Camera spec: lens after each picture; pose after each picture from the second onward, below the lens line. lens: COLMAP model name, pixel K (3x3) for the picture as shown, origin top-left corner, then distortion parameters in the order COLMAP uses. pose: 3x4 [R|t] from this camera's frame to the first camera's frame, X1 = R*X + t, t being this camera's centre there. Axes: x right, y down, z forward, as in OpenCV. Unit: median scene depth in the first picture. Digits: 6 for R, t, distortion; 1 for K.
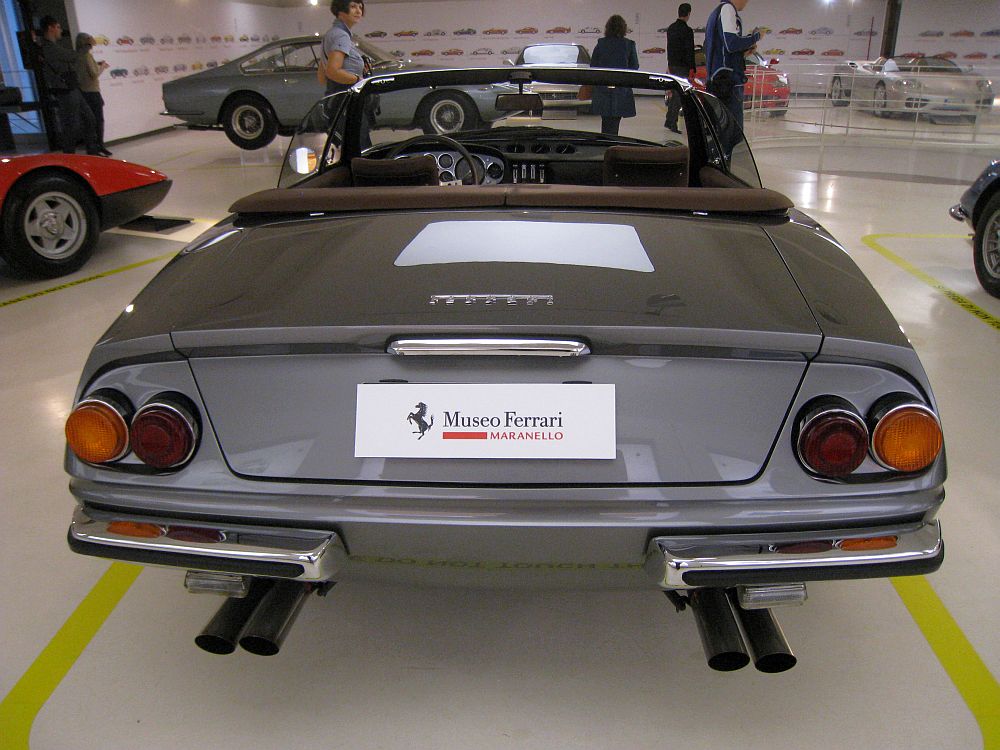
lens RADIAL K [[818.1, 0, 493.9], [0, 818.1, 378.8], [0, 0, 1]] dist [-0.168738, 0.120903]
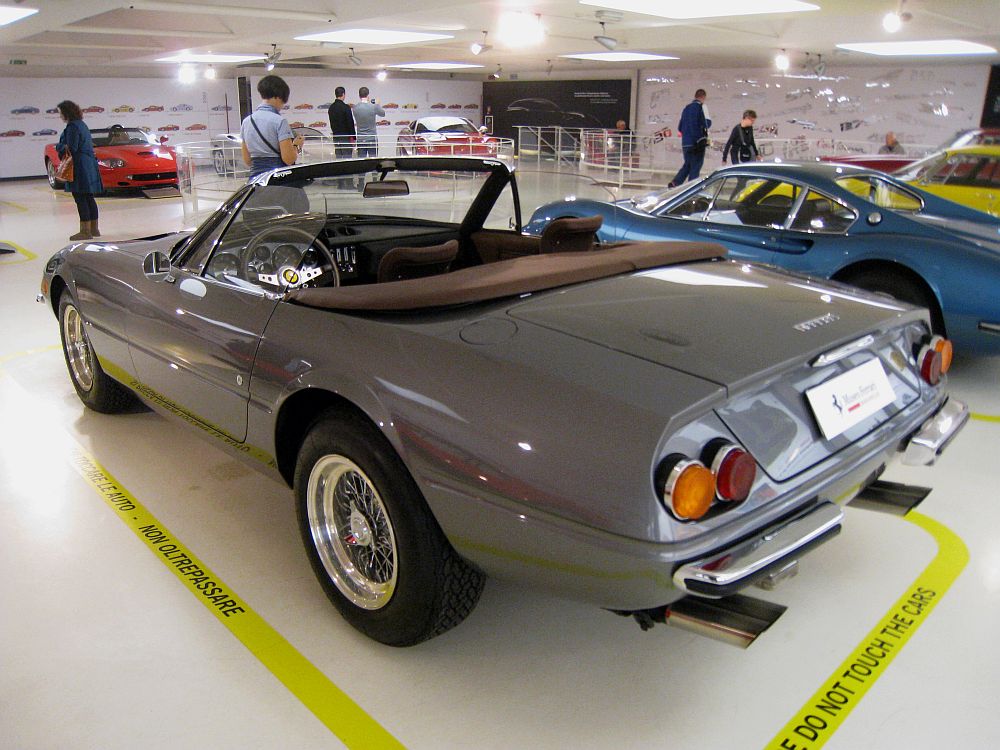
lens RADIAL K [[818.1, 0, 493.9], [0, 818.1, 378.8], [0, 0, 1]] dist [-0.168738, 0.120903]
pose [[0.710087, -0.203660, 0.674017, -0.559696], [0.260266, 0.965378, 0.017503, -0.068427], [-0.654246, 0.162996, 0.738509, 0.123398]]
